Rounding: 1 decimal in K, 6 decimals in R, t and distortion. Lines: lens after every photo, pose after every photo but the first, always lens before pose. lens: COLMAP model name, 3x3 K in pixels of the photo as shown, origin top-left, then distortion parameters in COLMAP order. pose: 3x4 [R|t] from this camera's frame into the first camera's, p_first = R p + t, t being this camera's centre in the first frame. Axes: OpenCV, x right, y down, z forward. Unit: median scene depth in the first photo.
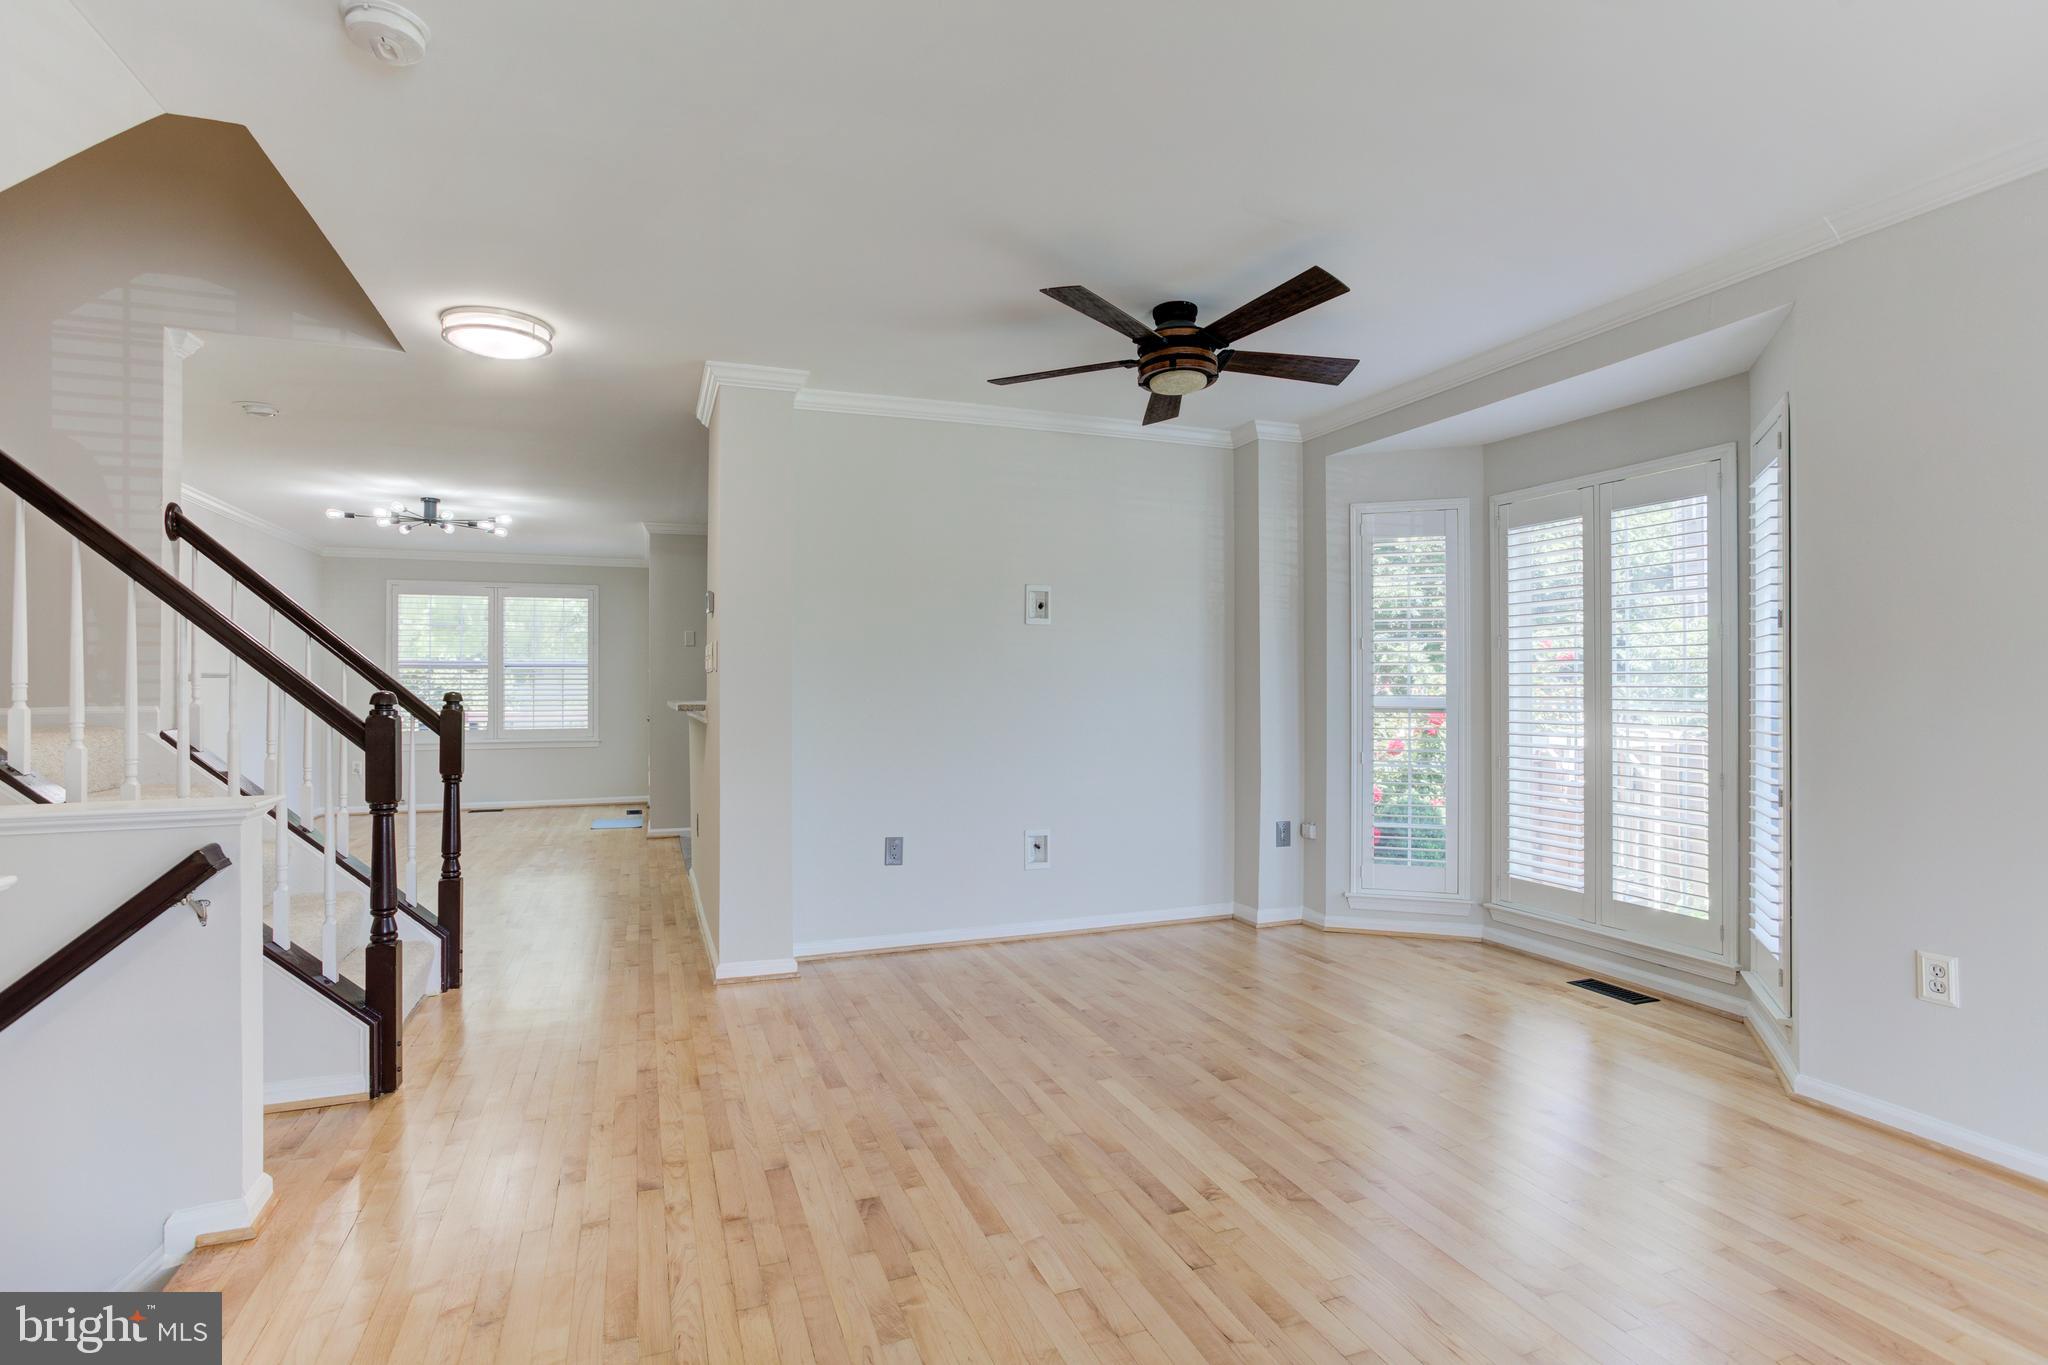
lens RADIAL K [[1008.9, 0, 1016.8], [0, 1008.9, 678.3], [0, 0, 1]] dist [-0.061914, 0.036506]
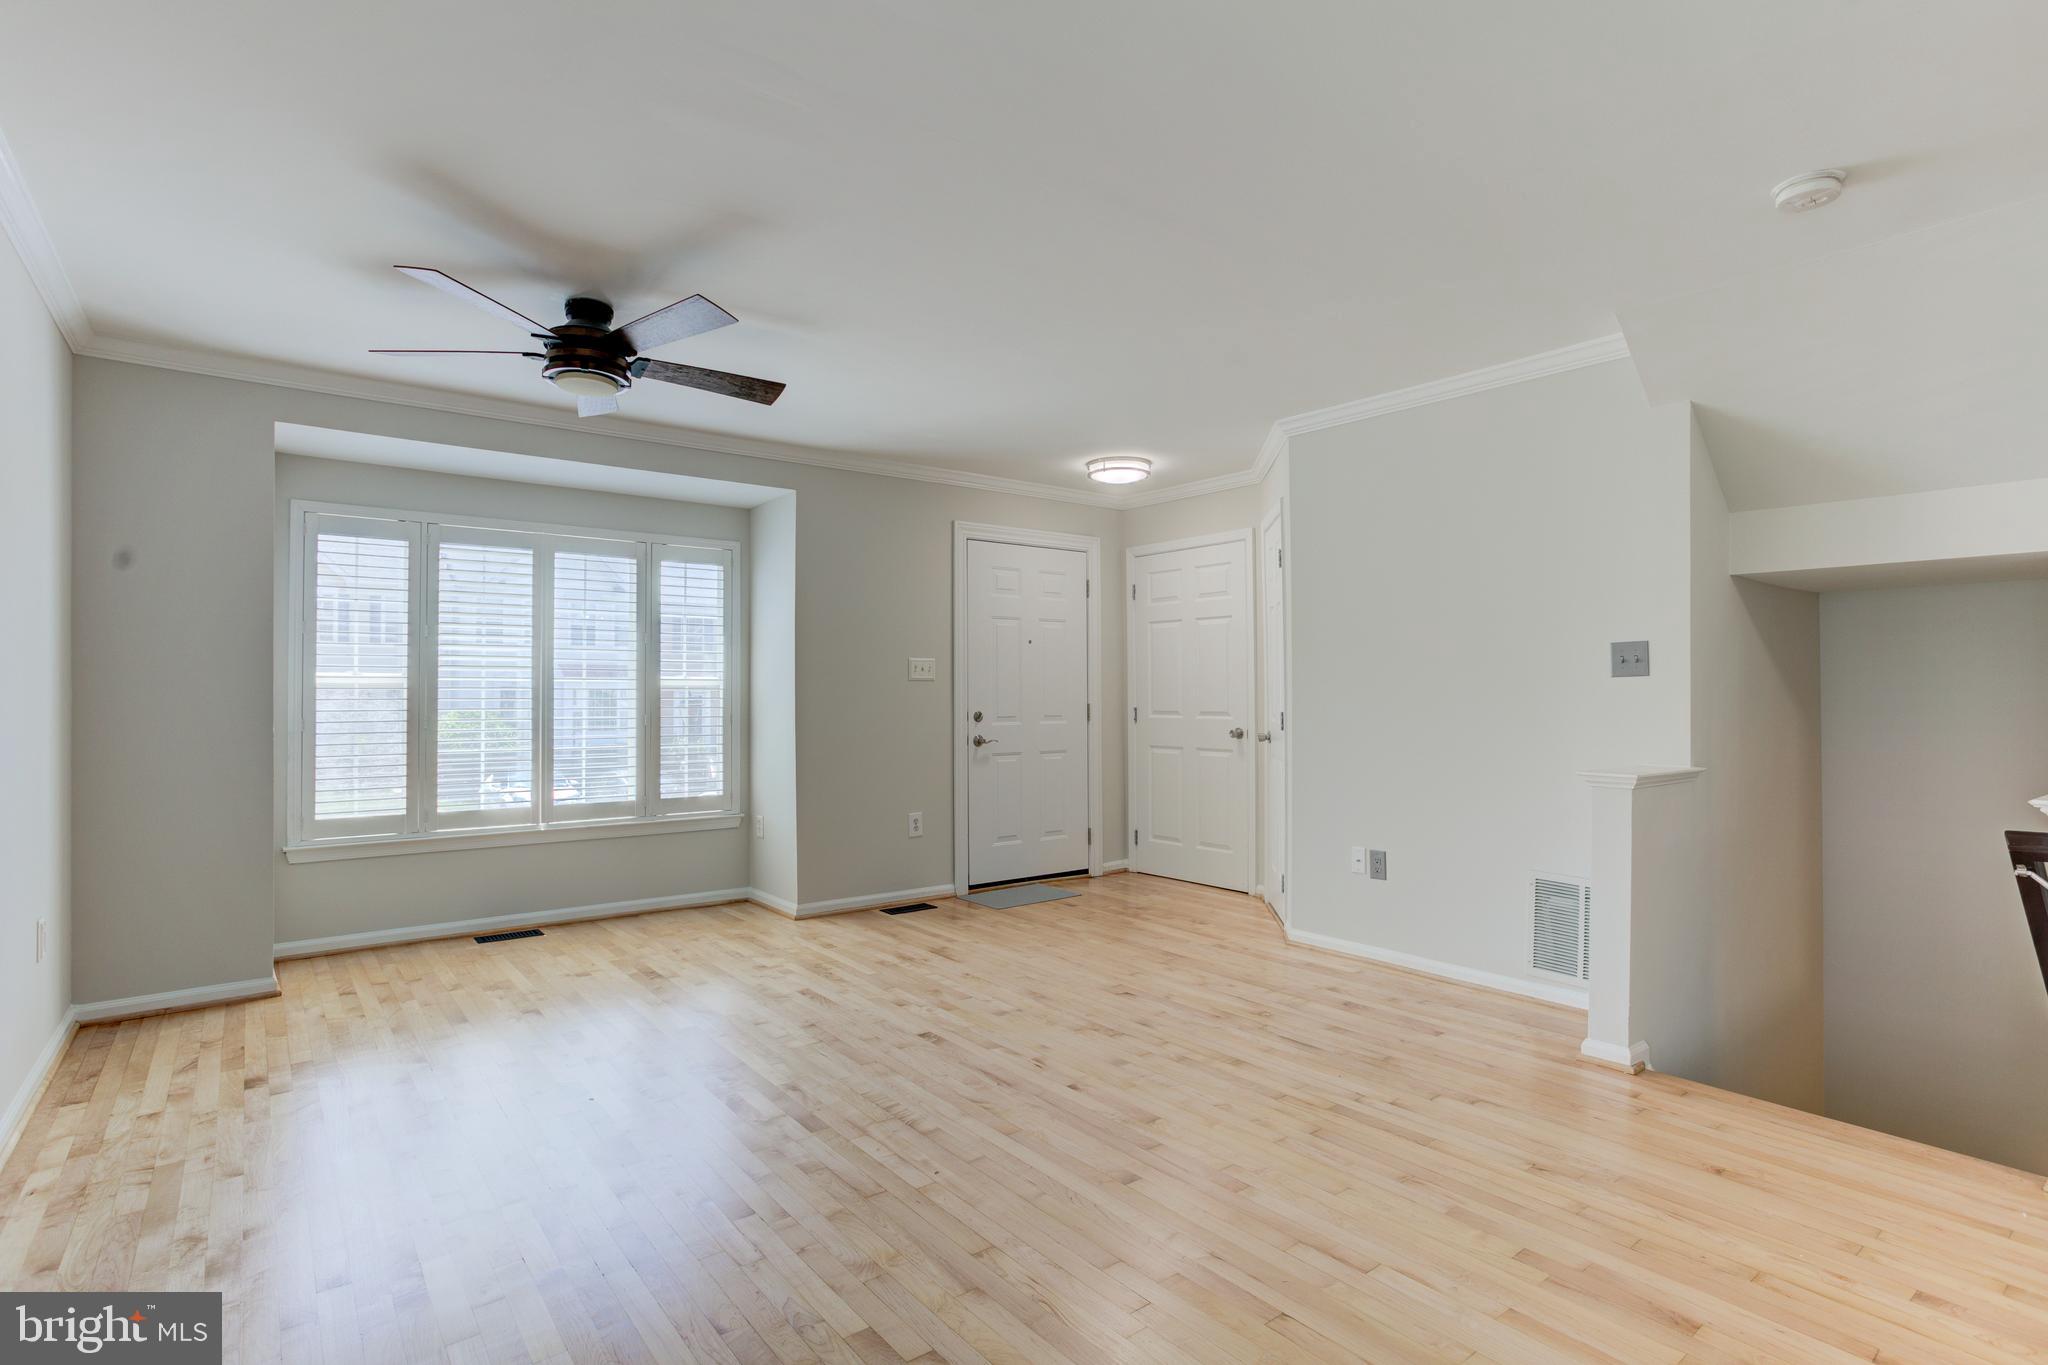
lens RADIAL K [[1008.9, 0, 1032.4], [0, 1008.9, 681.4], [0, 0, 1]] dist [-0.060872, 0.048175]
pose [[-0.953039, -0.004193, -0.302817, 0.339059], [0.001307, 0.999838, -0.017959, 0.005995], [0.302843, -0.017512, -0.952879, 0.898114]]
